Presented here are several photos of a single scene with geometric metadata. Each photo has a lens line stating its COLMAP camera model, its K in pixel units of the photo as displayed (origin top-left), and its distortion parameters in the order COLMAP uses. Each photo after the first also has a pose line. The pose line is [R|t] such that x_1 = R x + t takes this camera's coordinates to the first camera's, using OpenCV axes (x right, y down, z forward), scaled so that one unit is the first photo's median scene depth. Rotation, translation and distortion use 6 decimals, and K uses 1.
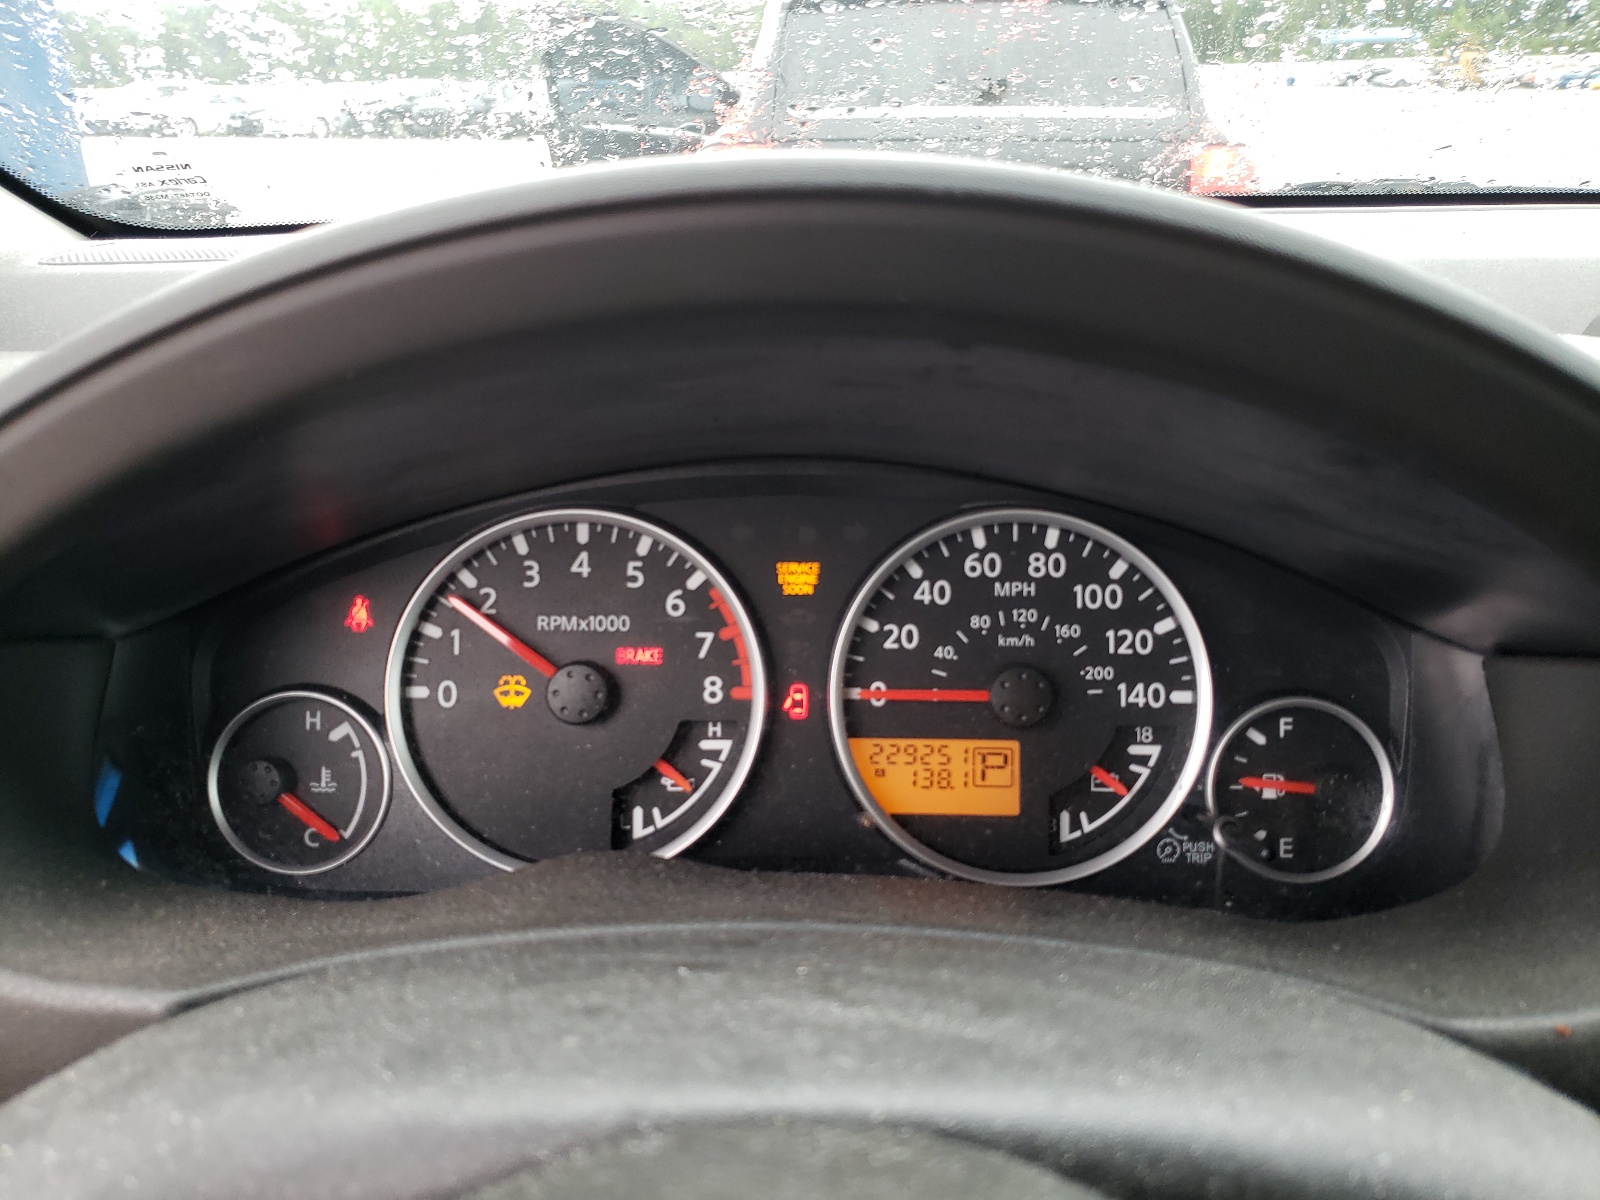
lens RADIAL K [[1203.3, 0, 801.2], [0, 1203.3, 602.2], [0, 0, 1]] dist [-0.004594, -0.000658]
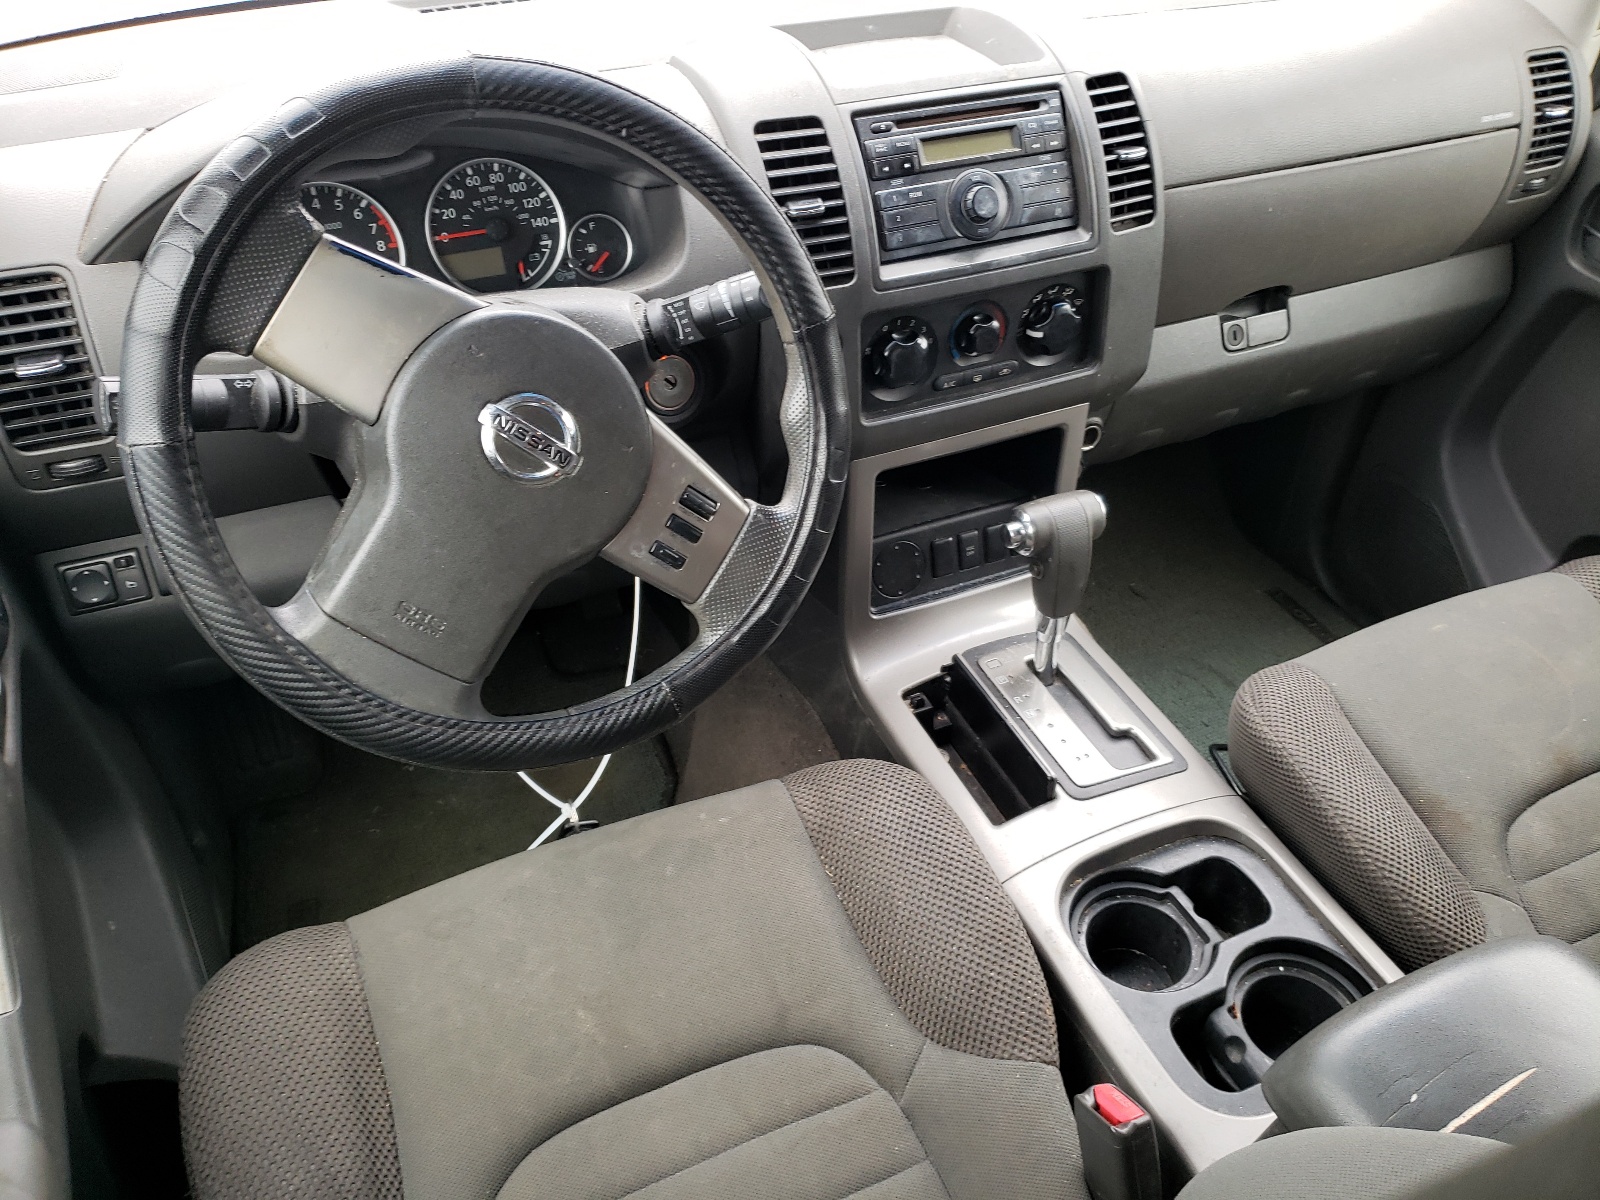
lens RADIAL K [[1203.3, 0, 805.5], [0, 1203.3, 599.3], [0, 0, 1]] dist [-0.004594, -0.000658]
pose [[0.889409, -0.272721, 0.366844, -0.429609], [0.122056, 0.915076, 0.384366, -0.118310], [-0.440515, -0.297084, 0.847165, -1.885511]]
